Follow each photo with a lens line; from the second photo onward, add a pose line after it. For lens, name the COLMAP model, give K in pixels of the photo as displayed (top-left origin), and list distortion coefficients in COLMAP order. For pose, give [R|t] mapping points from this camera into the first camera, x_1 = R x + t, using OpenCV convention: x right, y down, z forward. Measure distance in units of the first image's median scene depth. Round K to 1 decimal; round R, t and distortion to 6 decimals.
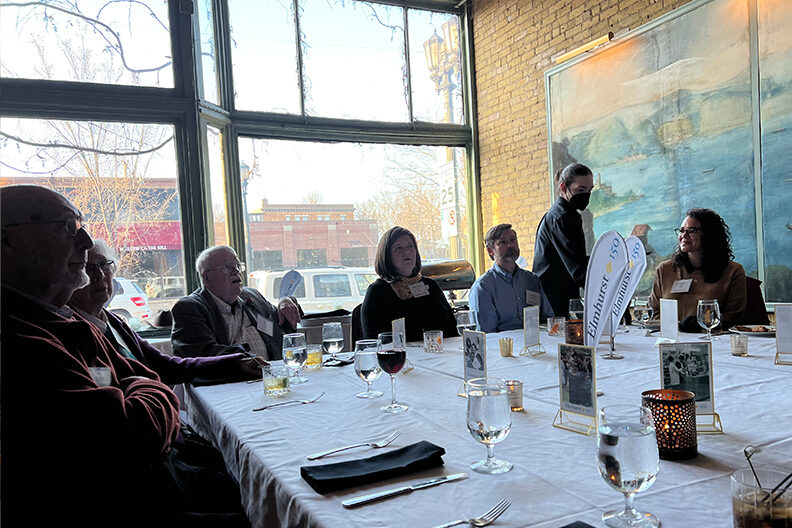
lens RADIAL K [[658.5, 0, 419.6], [0, 658.5, 261.2], [0, 0, 1]] dist [0.006552, -0.019700]
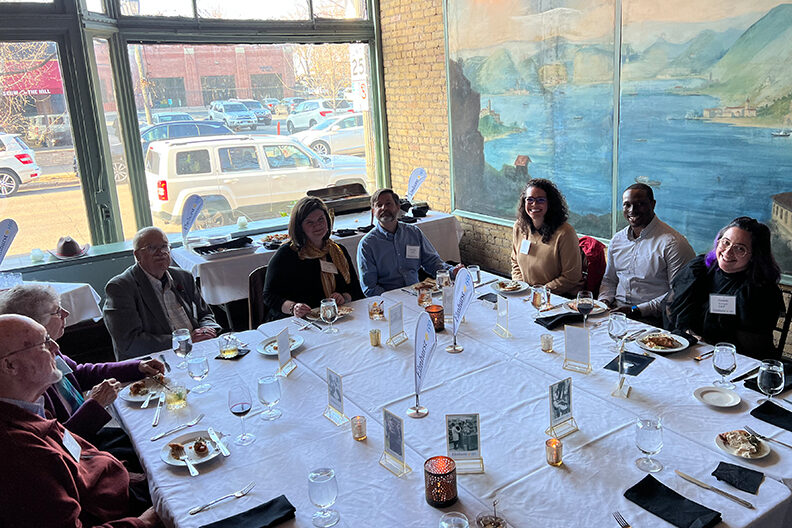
lens RADIAL K [[658.5, 0, 419.6], [0, 658.5, 261.2], [0, 0, 1]] dist [0.006552, -0.019700]
pose [[0.991517, -0.026235, 0.127301, 0.023447], [0.001324, 0.981406, 0.191938, -0.093826], [-0.129970, -0.190141, 0.973116, -0.069737]]
